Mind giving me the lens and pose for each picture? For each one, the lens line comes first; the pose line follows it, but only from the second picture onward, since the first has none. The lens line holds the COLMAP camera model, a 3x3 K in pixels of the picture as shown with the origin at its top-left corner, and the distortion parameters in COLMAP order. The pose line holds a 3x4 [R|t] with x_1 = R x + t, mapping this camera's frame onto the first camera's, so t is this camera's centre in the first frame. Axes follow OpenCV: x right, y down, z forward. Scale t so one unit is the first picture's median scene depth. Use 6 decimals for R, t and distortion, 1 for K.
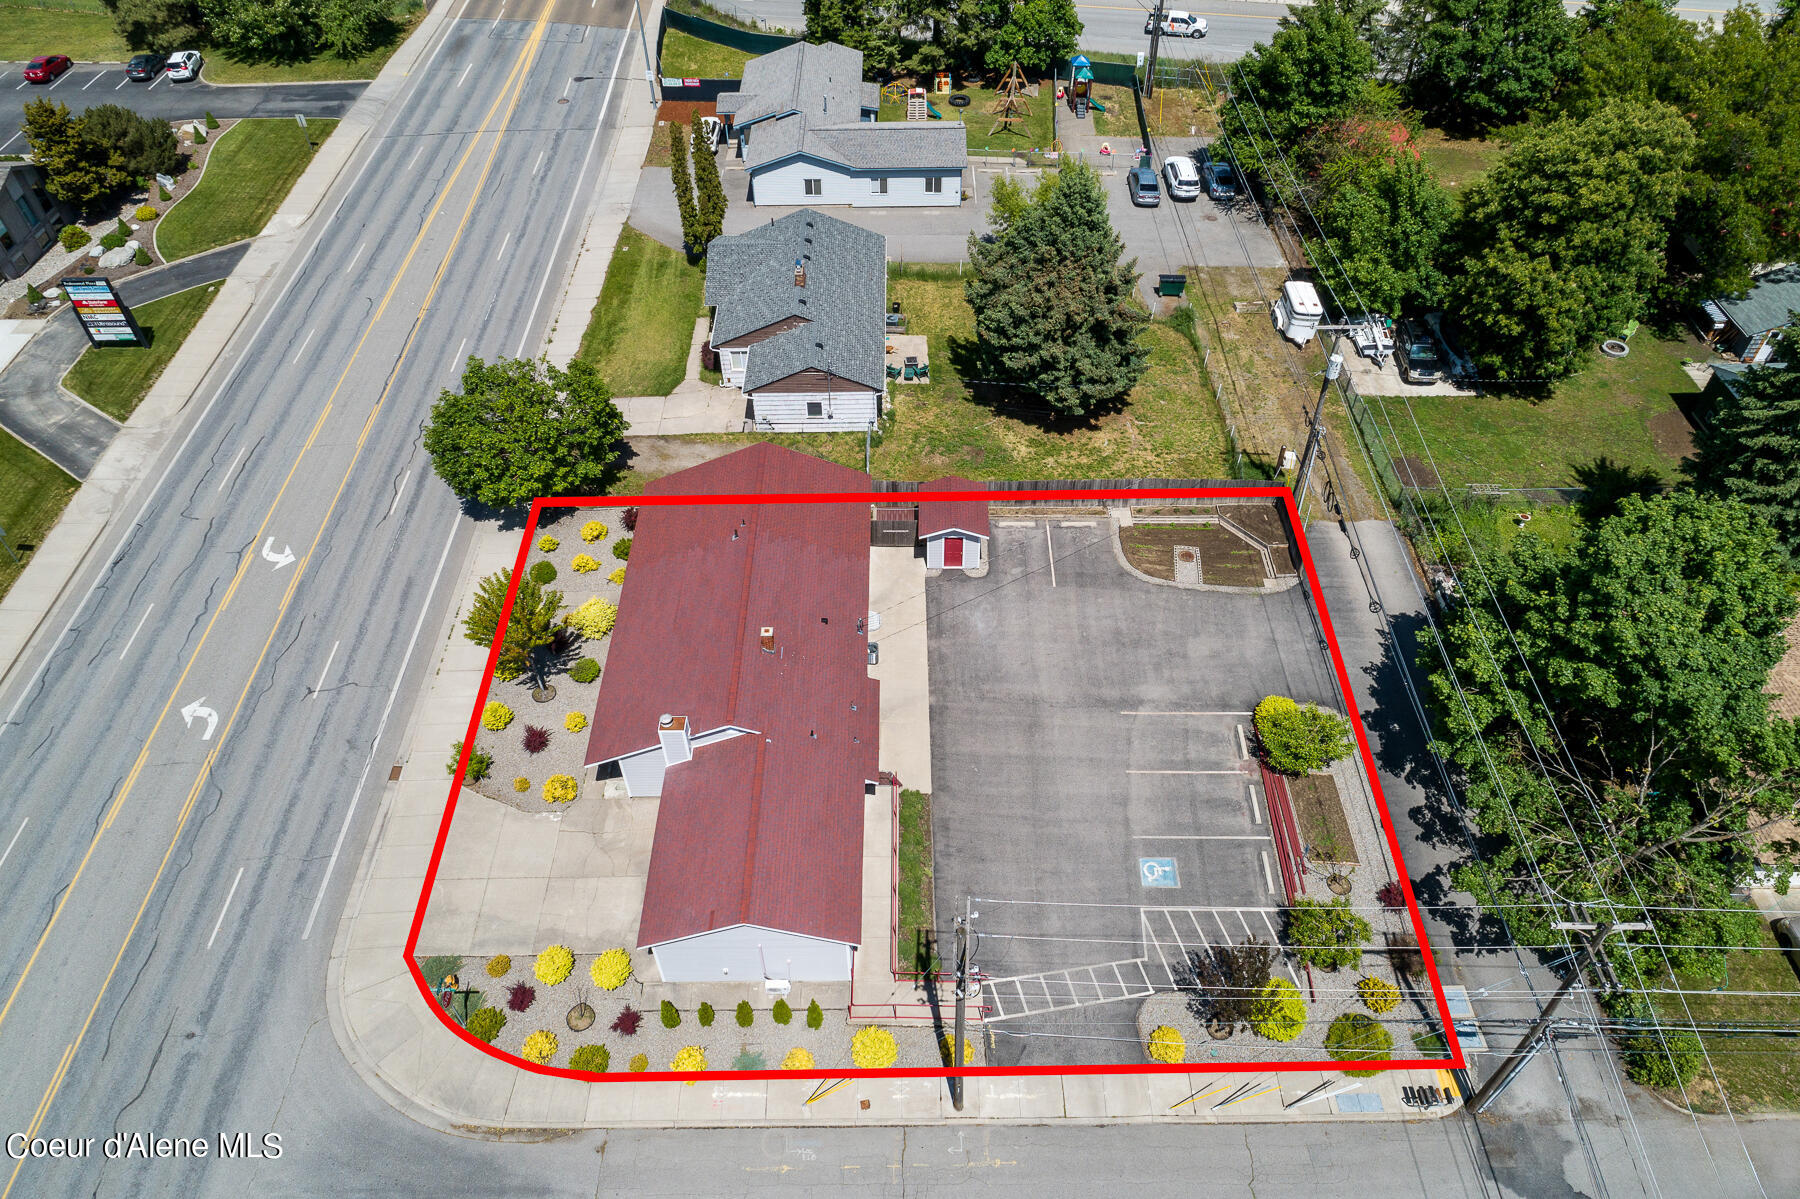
lens RADIAL K [[1206.8, 0, 900.0], [0, 1206.8, 599.5], [0, 0, 1]] dist [-0.003224, 0.005629]
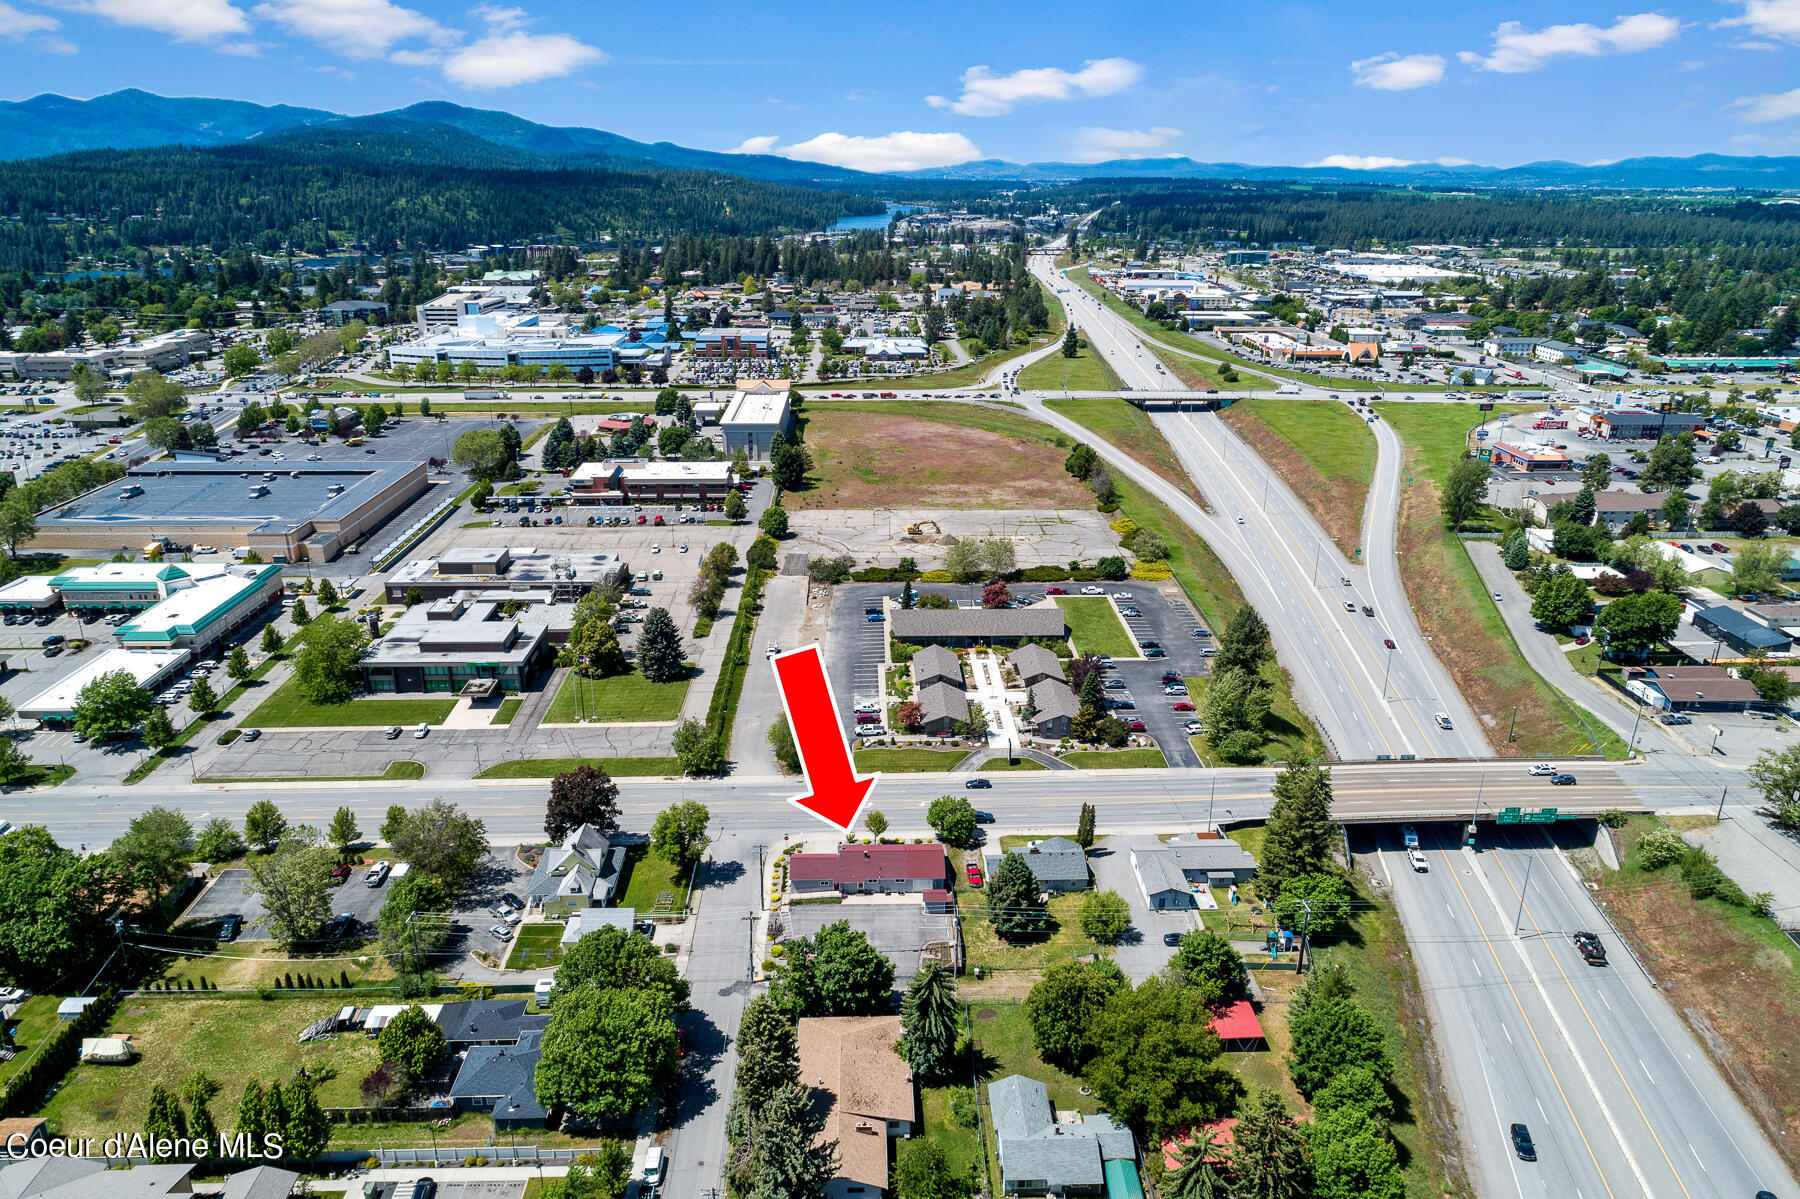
lens RADIAL K [[1206.8, 0, 900.0], [0, 1206.8, 599.5], [0, 0, 1]] dist [-0.003224, 0.005629]
pose [[0.024257, 0.345113, -0.938248, 2.628695], [-0.719073, 0.658030, 0.223451, -1.172509], [0.694511, 0.669248, 0.264124, -0.435021]]
